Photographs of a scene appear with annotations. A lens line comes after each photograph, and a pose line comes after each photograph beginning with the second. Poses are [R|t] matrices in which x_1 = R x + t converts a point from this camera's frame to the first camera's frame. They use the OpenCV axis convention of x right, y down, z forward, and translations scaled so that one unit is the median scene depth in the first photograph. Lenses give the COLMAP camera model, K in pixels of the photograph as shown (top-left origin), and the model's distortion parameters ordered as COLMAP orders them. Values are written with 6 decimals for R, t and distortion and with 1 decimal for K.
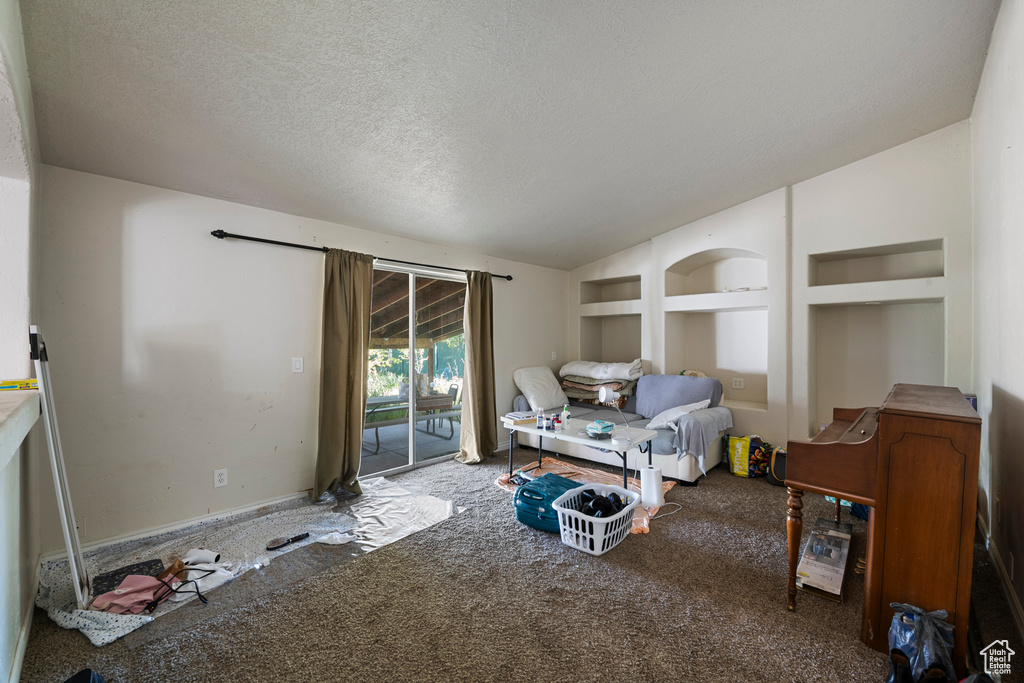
lens RADIAL K [[413.4, 0, 507.8], [0, 413.4, 340.7], [0, 0, 1]] dist [-0.005928, -0.001097]
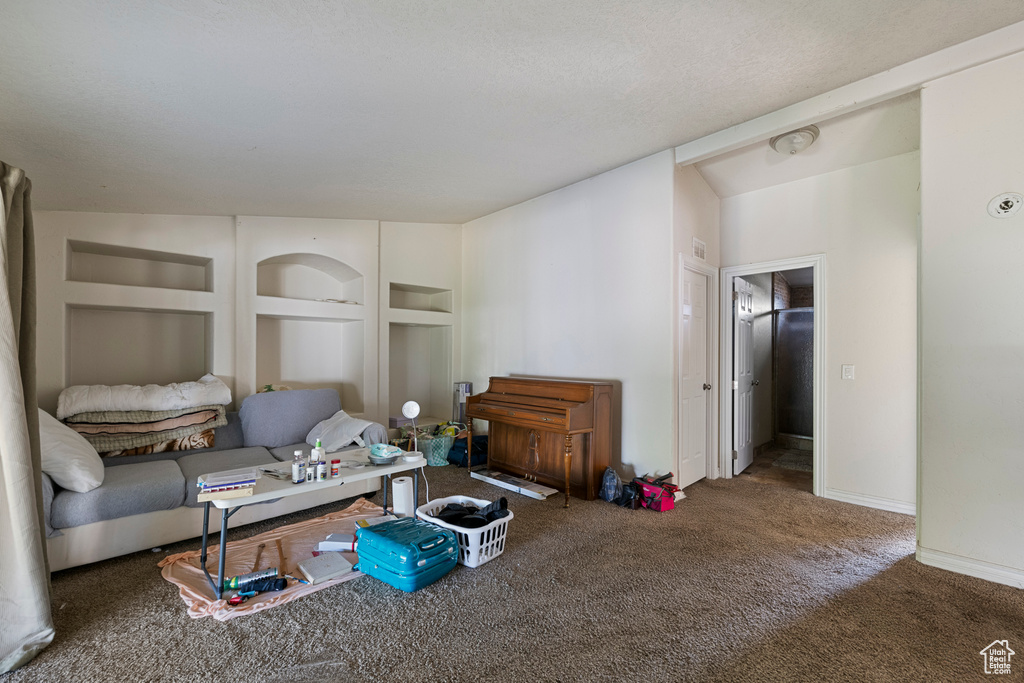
lens RADIAL K [[413.4, 0, 534.0], [0, 413.4, 345.2], [0, 0, 1]] dist [-0.005928, -0.001097]
pose [[-0.017424, 0.012813, 0.999766, -0.537862], [-0.010260, 0.999863, -0.012993, -0.004890], [-0.999796, -0.010484, -0.017290, 0.581952]]
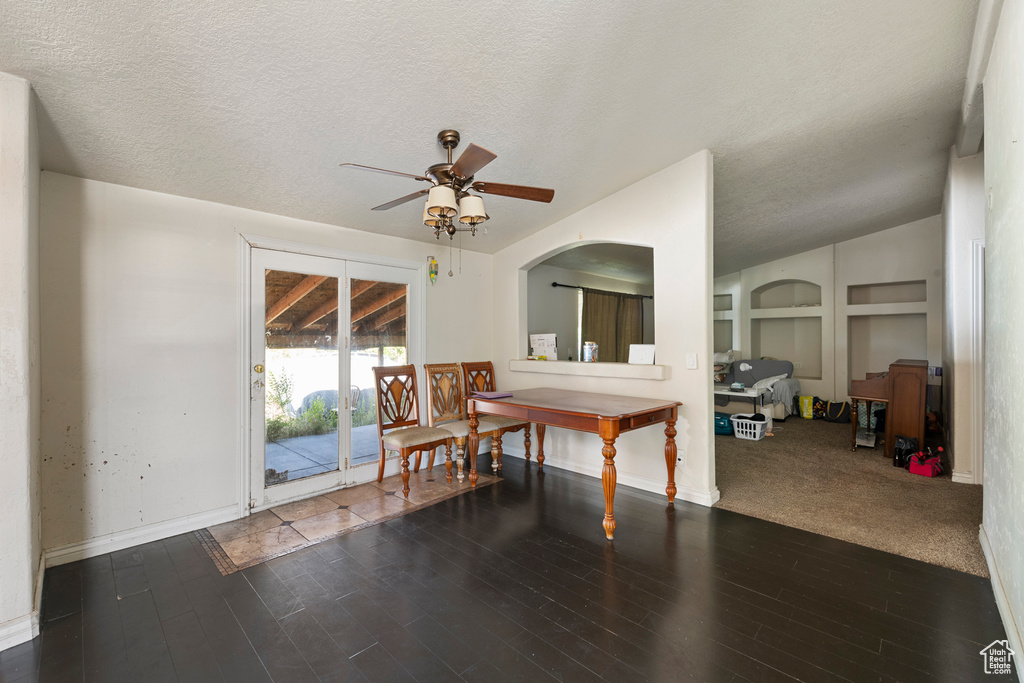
lens RADIAL K [[427.1, 0, 509.9], [0, 427.1, 332.8], [0, 0, 1]] dist [-0.001029, -0.000359]
pose [[0.999973, -0.004317, 0.005992, -0.653444], [0.004376, 0.999943, -0.009788, -0.007944], [-0.005949, 0.009814, 0.999934, -0.727967]]
